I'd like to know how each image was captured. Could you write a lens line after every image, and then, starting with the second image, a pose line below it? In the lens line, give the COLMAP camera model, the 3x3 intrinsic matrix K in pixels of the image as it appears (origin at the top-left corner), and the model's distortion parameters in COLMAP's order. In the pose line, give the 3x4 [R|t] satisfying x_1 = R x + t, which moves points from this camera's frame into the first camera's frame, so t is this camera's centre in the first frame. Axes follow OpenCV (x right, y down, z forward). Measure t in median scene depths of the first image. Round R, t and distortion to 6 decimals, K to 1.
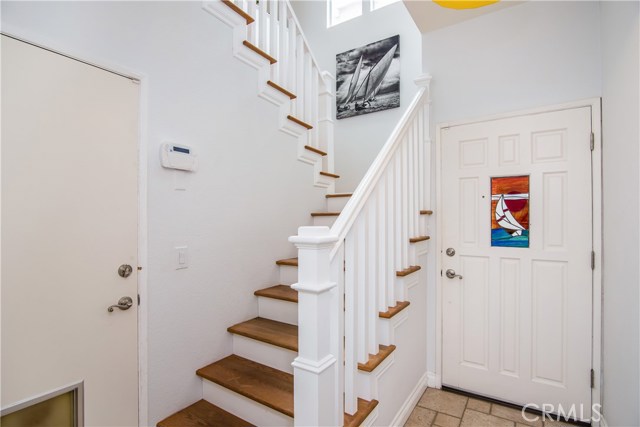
lens RADIAL K [[326.4, 0, 317.9], [0, 326.4, 217.2], [0, 0, 1]] dist [0.000315, 0.000288]
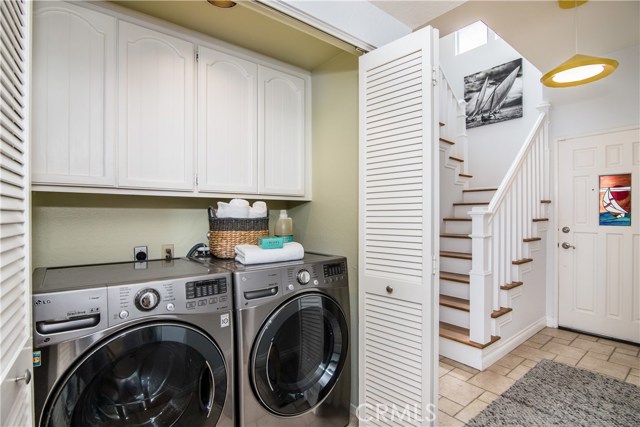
lens RADIAL K [[325.3, 0, 320.0], [0, 325.3, 213.5], [0, 0, 1]] dist [-0.011108, 0.000460]
pose [[0.955043, 0.000793, -0.296467, -0.127332], [-0.000010, 0.999997, 0.002643, 0.022738], [0.296468, -0.002521, 0.955039, -0.428832]]
